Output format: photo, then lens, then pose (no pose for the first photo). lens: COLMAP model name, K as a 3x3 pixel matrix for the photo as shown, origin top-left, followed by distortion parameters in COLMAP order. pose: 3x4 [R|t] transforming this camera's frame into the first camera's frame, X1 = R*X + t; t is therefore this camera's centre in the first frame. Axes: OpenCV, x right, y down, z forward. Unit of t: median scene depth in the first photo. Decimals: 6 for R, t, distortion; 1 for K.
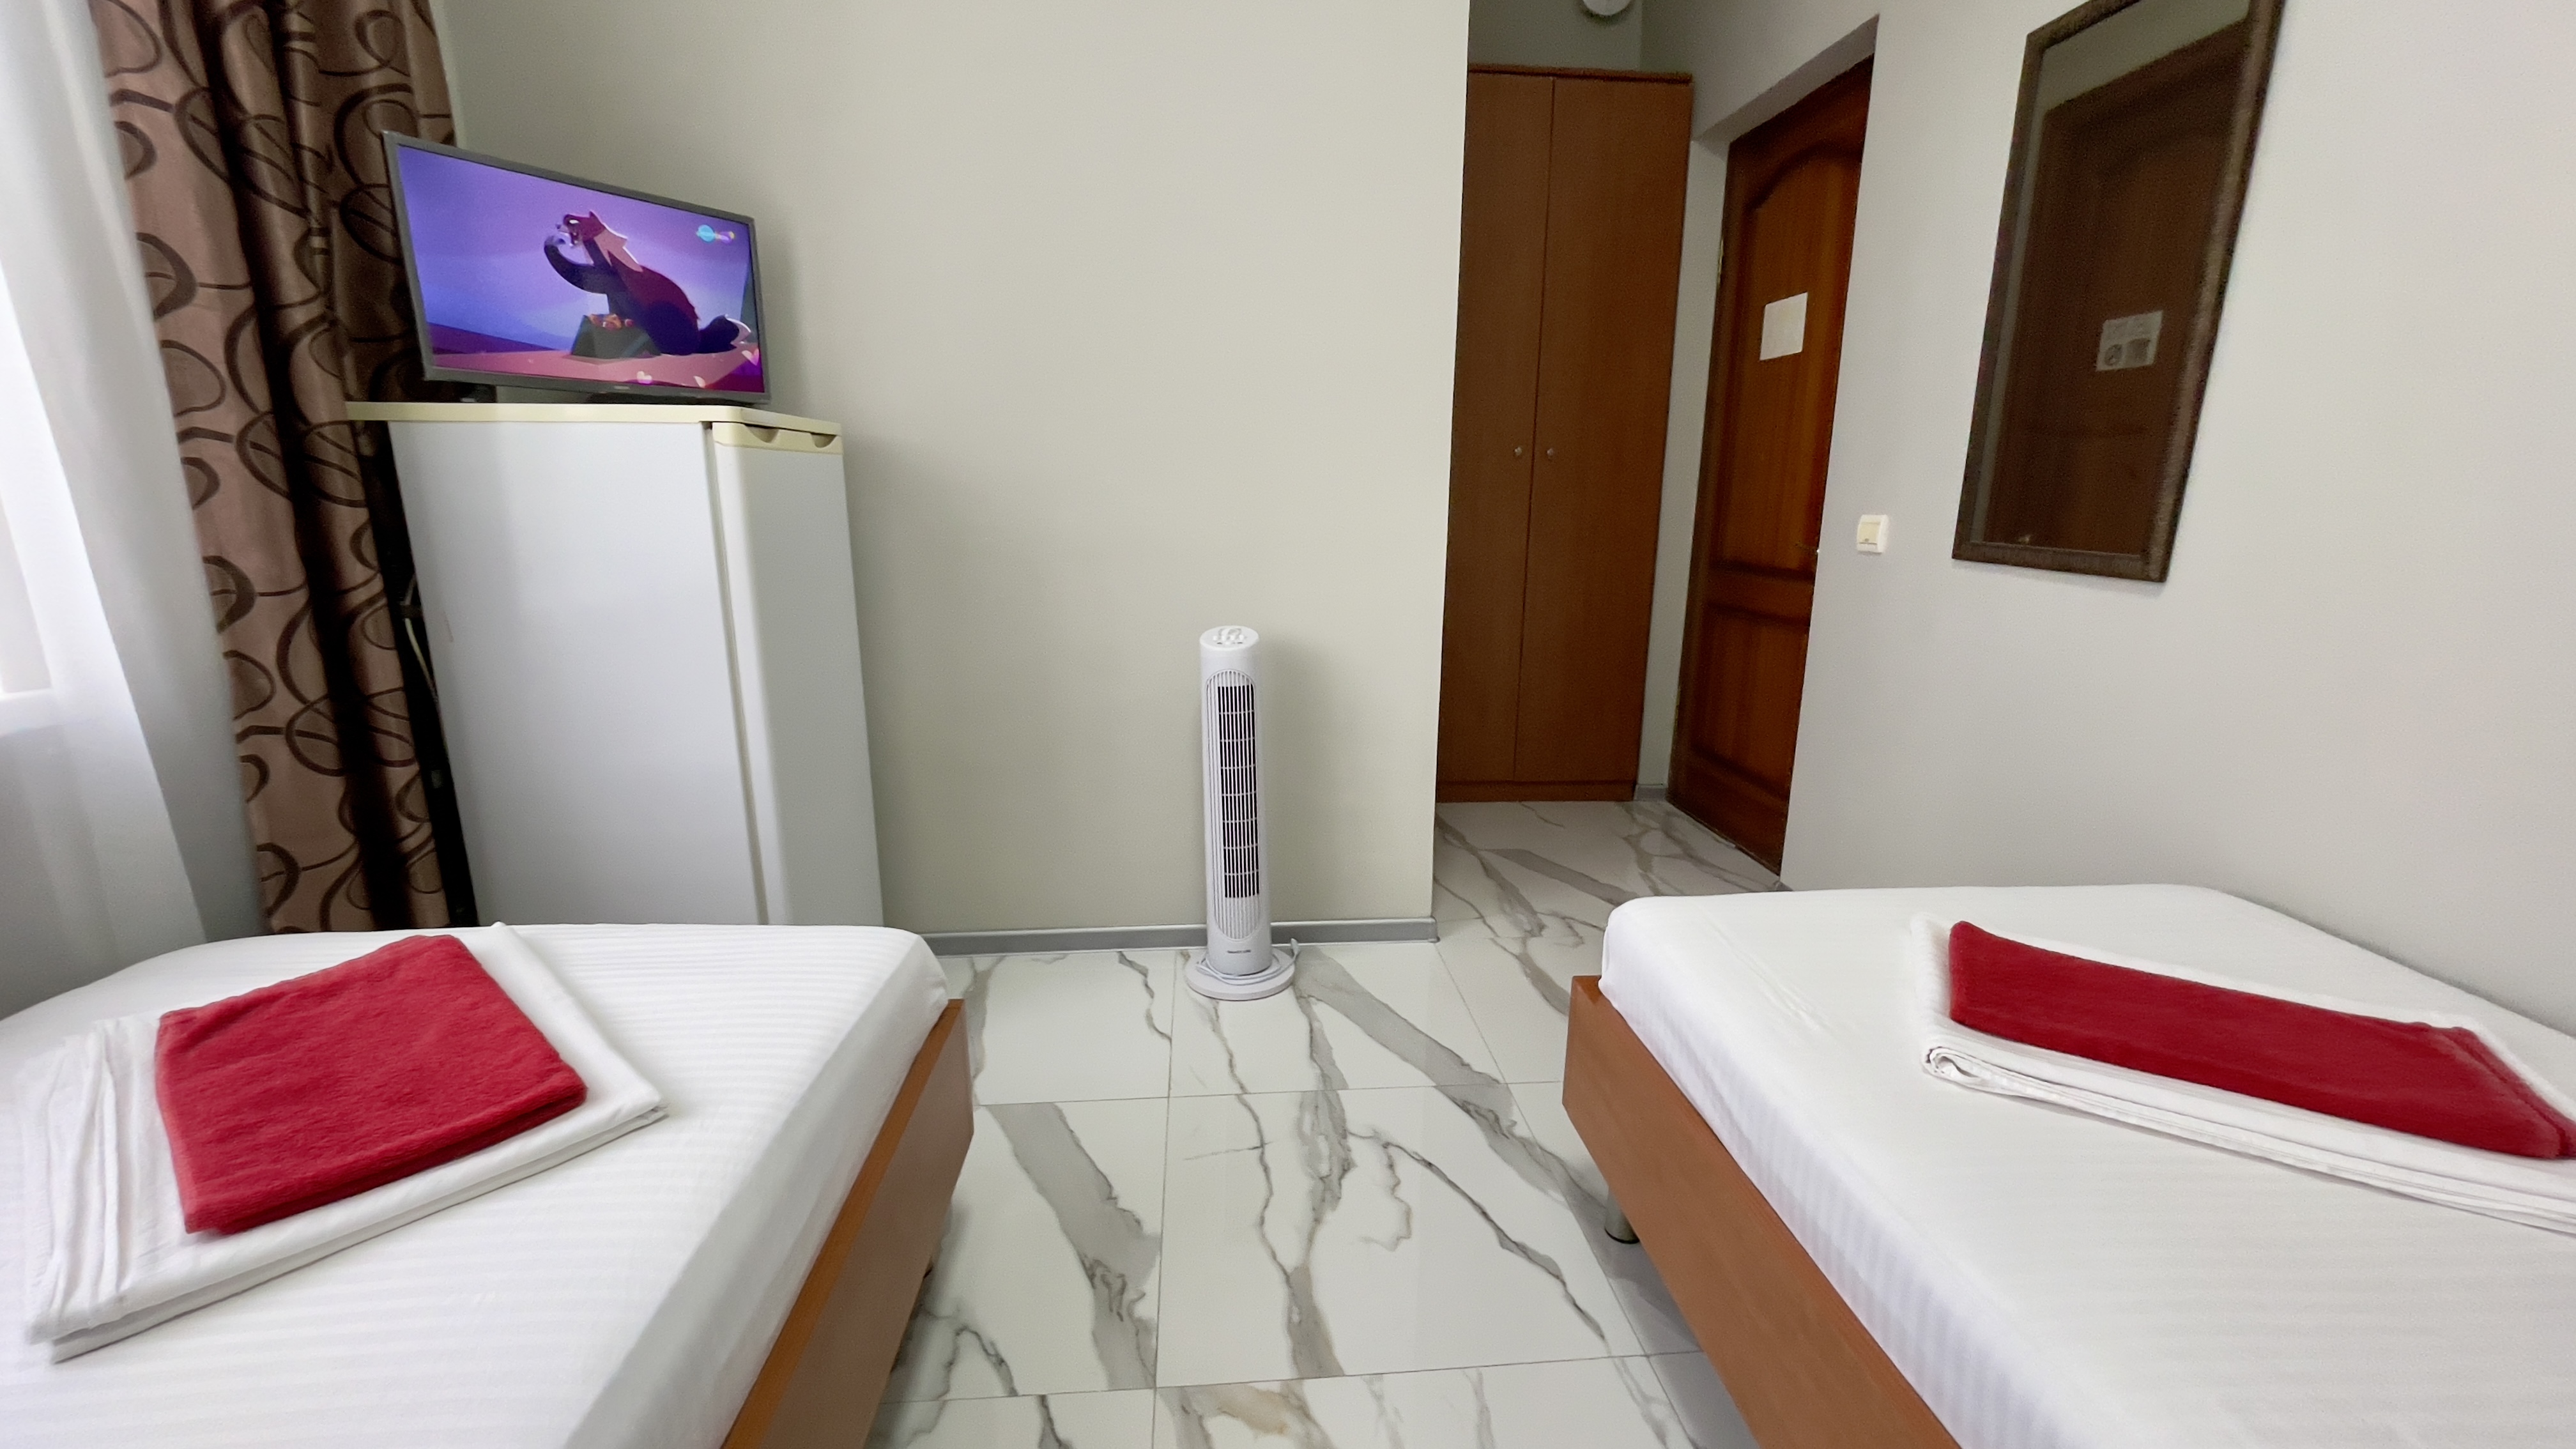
lens RADIAL K [[1038.5, 0, 1285.6], [0, 1038.5, 727.5], [0, 0, 1]] dist [0.000178, 0.000037]
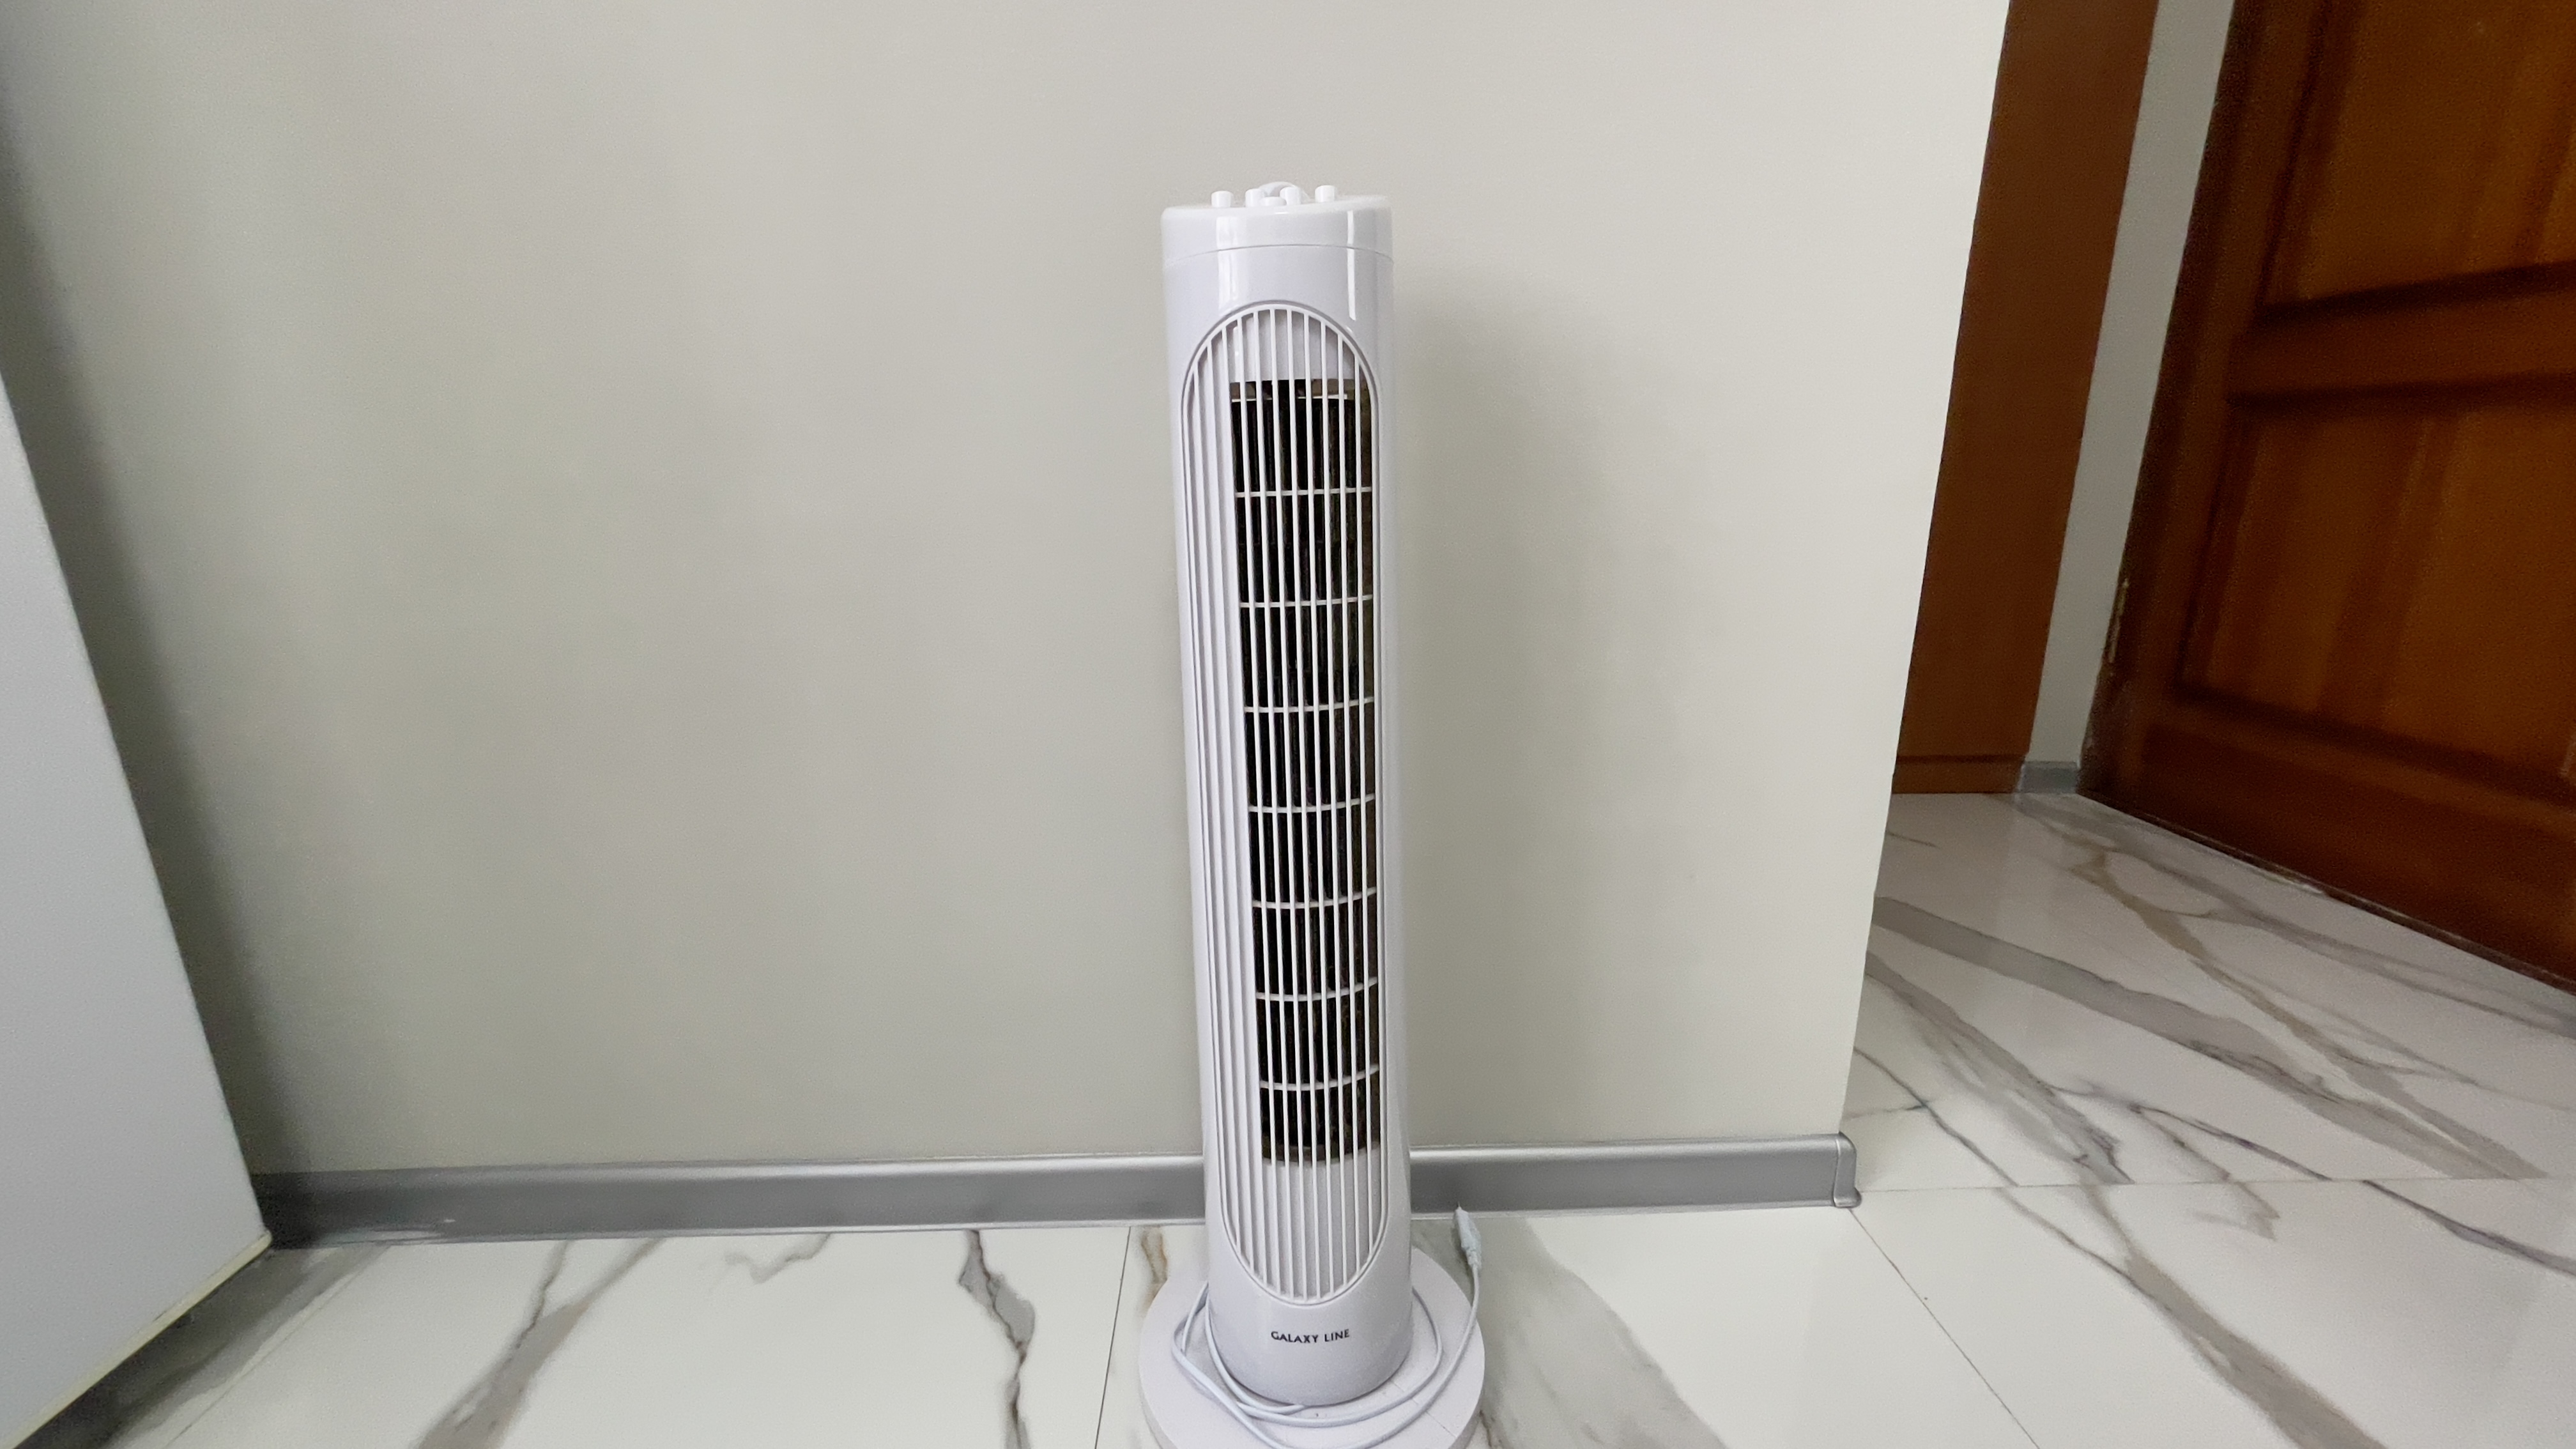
lens RADIAL K [[1038.5, 0, 1289.3], [0, 1038.5, 726.8], [0, 0, 1]] dist [0.000178, 0.000037]
pose [[0.998819, 0.001336, -0.048571, -0.033685], [-0.000023, 0.999634, 0.027038, 0.031949], [0.048589, -0.027005, 0.998454, 0.649070]]
